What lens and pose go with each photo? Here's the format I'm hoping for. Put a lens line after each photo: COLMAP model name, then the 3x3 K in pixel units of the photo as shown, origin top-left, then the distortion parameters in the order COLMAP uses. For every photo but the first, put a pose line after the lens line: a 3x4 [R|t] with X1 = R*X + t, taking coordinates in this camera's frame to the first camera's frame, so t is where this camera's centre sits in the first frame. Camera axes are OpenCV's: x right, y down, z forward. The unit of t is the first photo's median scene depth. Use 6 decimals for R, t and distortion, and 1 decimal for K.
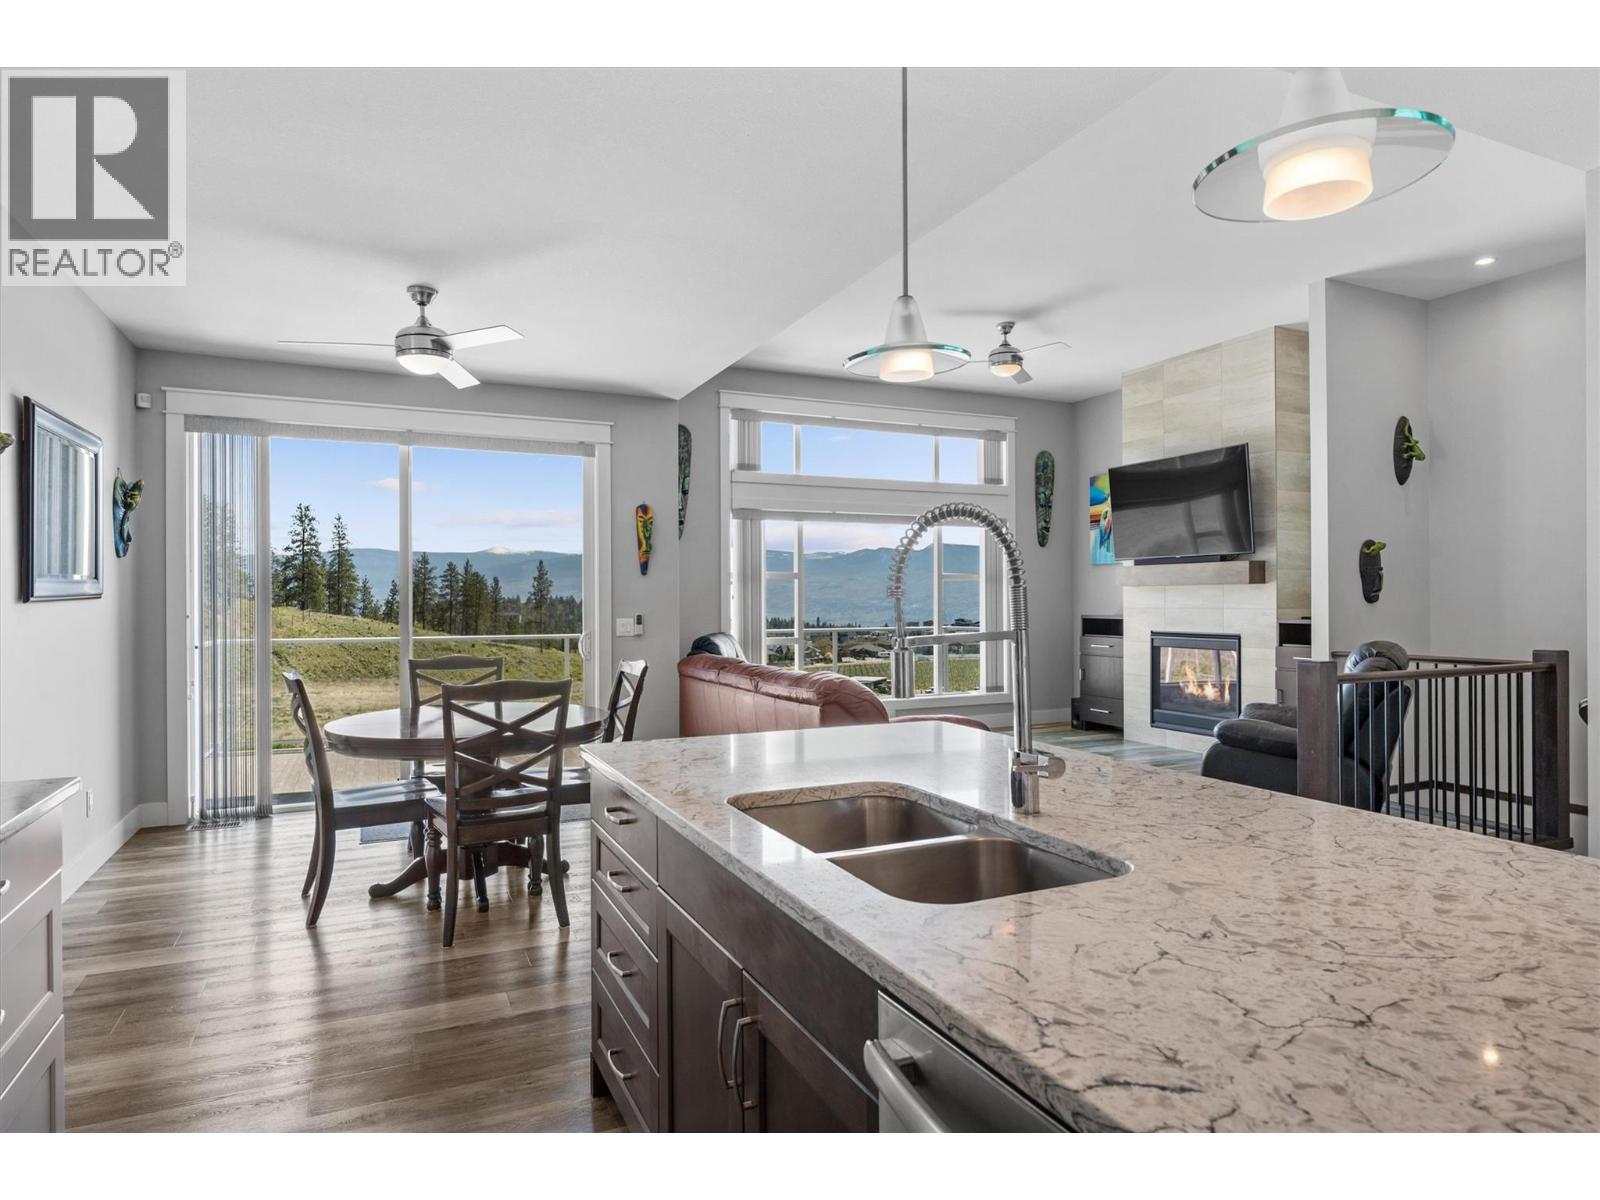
lens RADIAL K [[931.7, 0, 800.3], [0, 931.7, 598.9], [0, 0, 1]] dist [-0.000223, -0.000059]
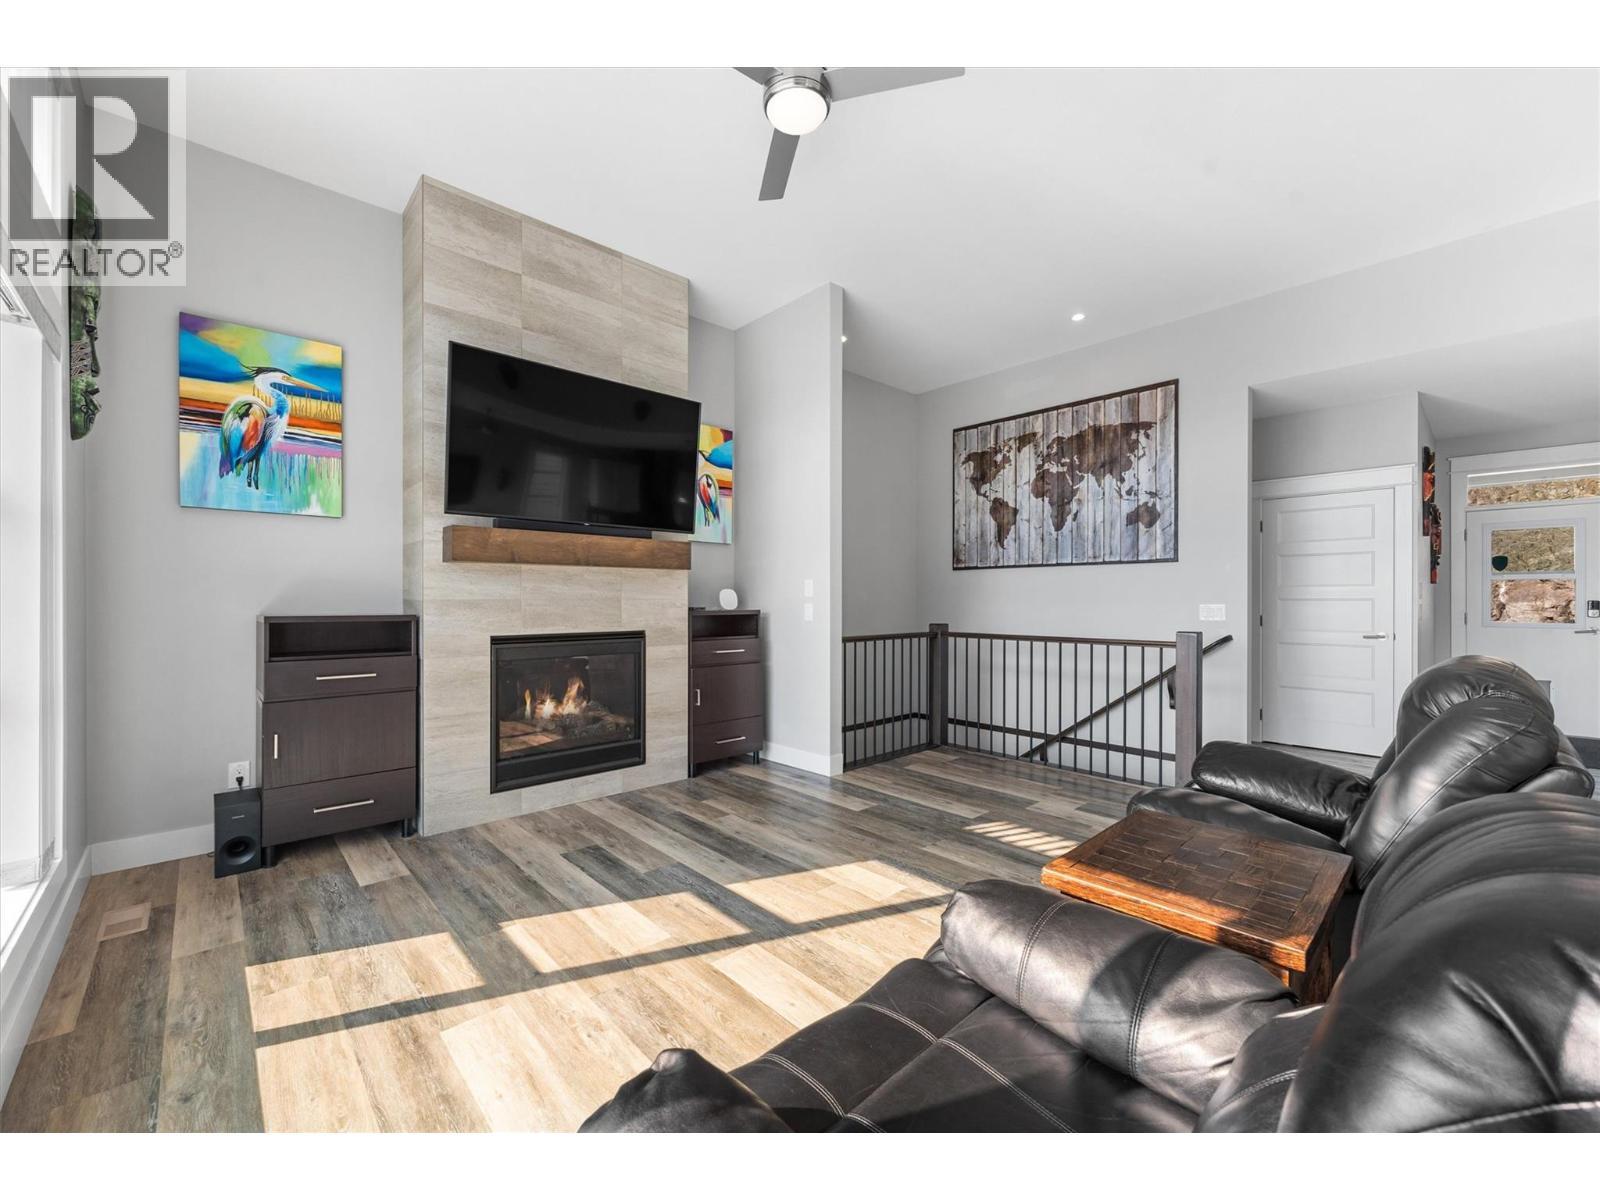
lens RADIAL K [[642.0, 0, 801.1], [0, 642.0, 601.2], [0, 0, 1]] dist [0.000725, 0.000031]
pose [[-0.315281, 0.000799, 0.948998, -0.093001], [-0.001001, 0.999999, -0.001174, 0.011248], [-0.948998, -0.001320, -0.315280, 0.931572]]
